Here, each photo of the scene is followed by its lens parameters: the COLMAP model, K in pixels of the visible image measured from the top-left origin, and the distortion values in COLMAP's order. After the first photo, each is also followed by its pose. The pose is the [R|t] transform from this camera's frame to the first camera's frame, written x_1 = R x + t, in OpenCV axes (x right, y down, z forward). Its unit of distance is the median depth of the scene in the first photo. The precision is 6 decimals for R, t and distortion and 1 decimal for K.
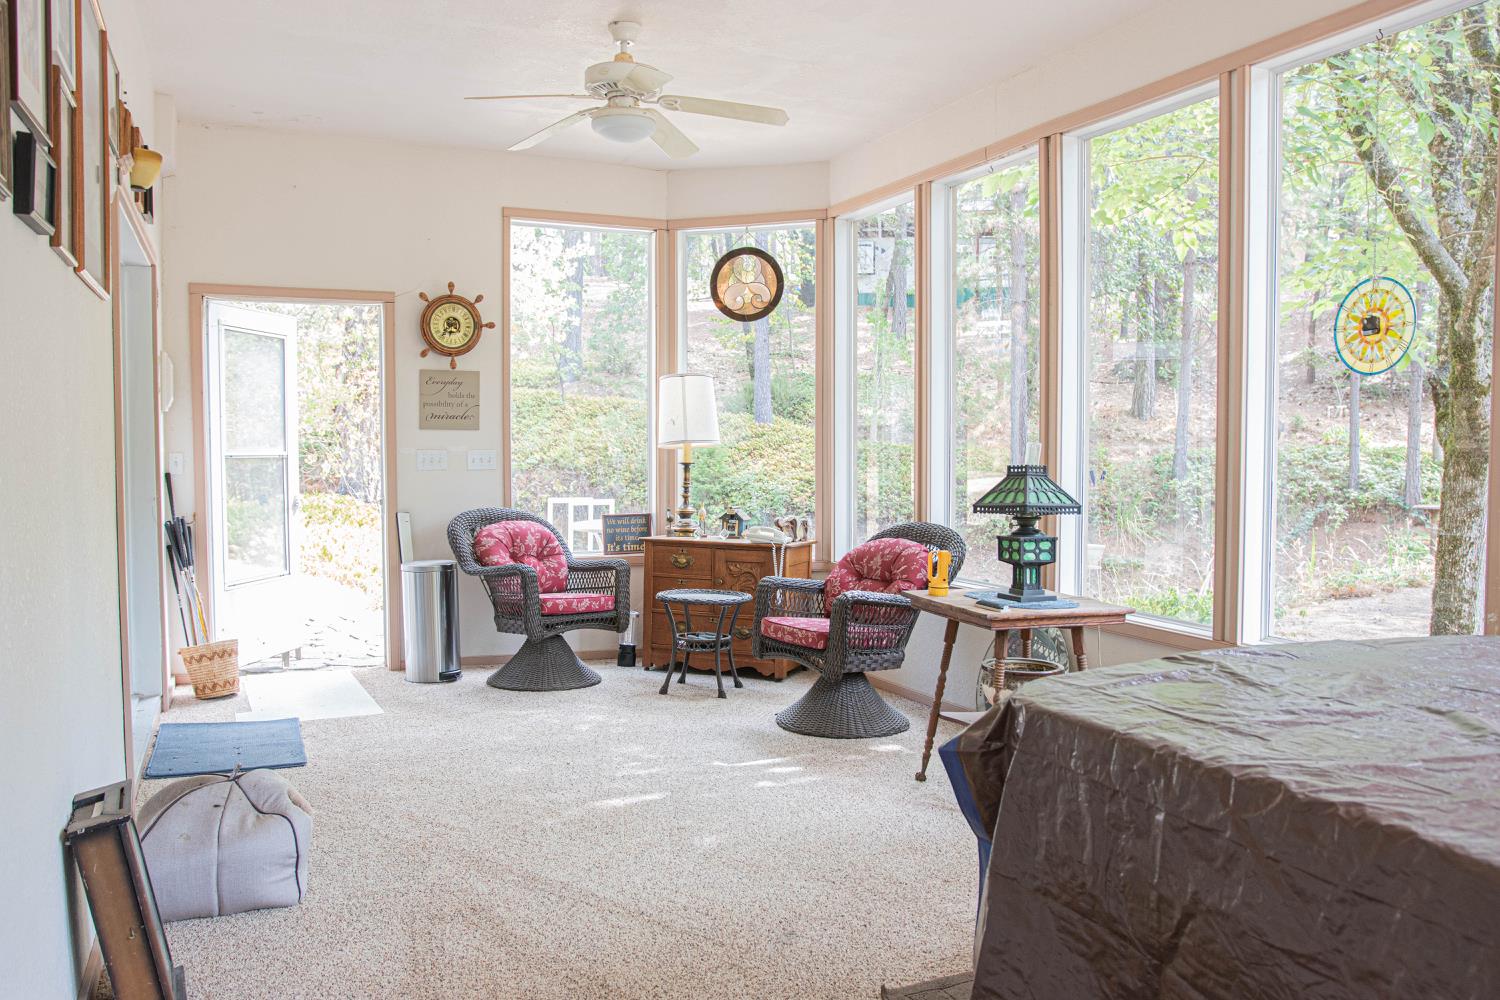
lens RADIAL K [[1214.3, 0, 751.4], [0, 1214.3, 498.3], [0, 0, 1]] dist [-0.073445, 0.073569]
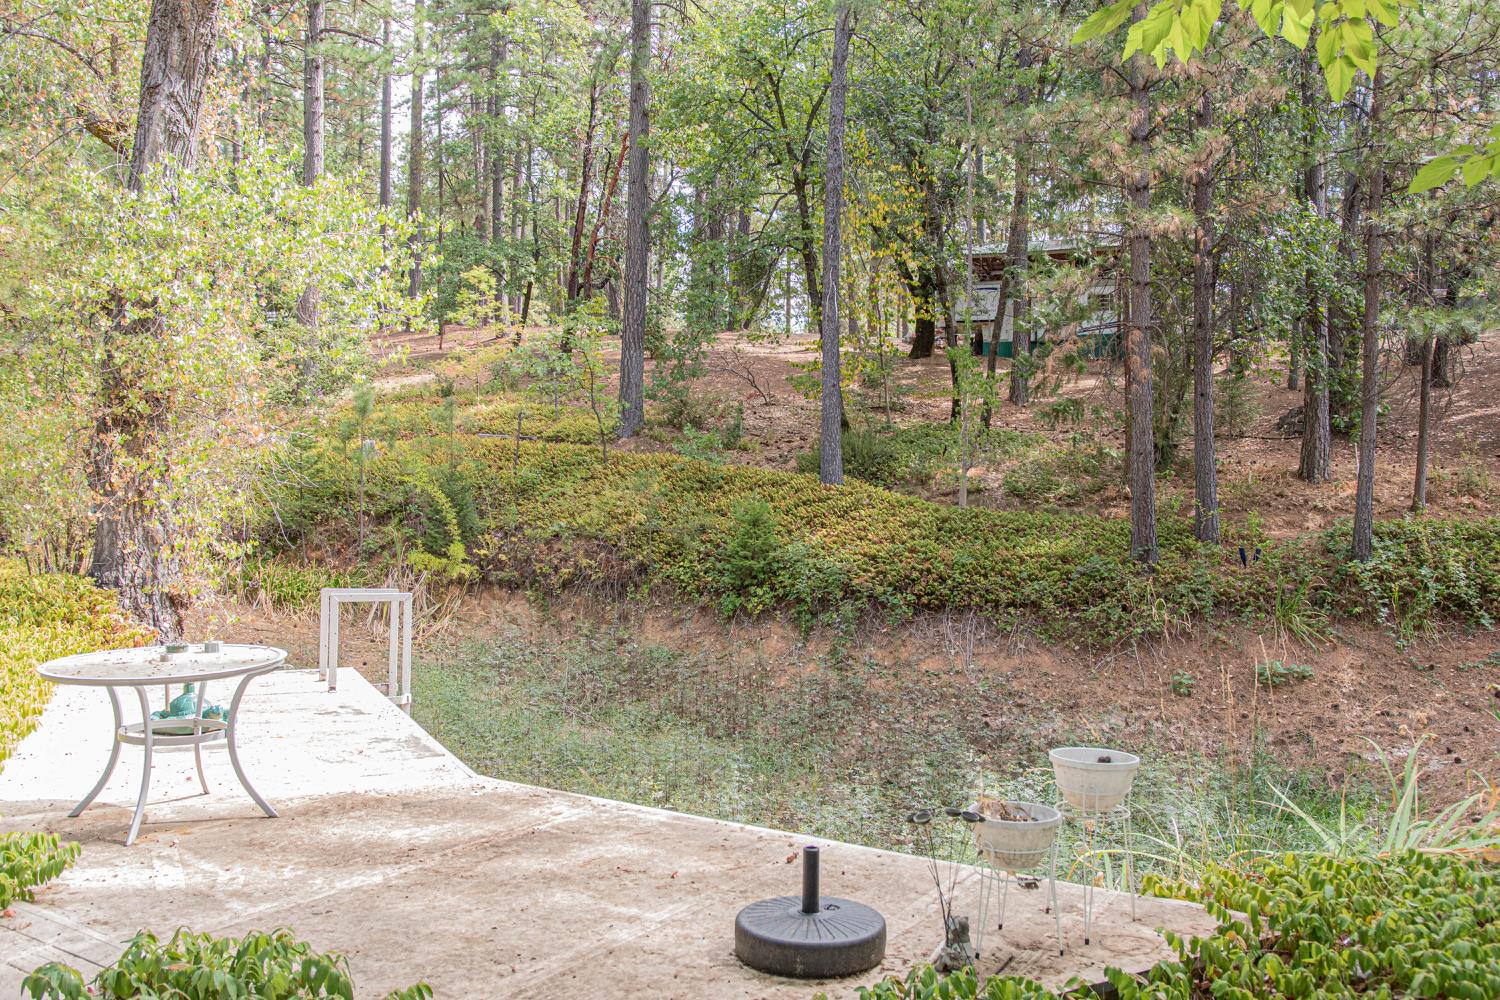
lens RADIAL K [[1214.3, 0, 747.7], [0, 1214.3, 504.6], [0, 0, 1]] dist [-0.073445, 0.073569]
pose [[0.990684, 0.006803, -0.136009, 0.069621], [-0.013396, 0.998776, -0.047616, -0.009320], [0.135518, 0.048995, 0.989563, 0.186869]]
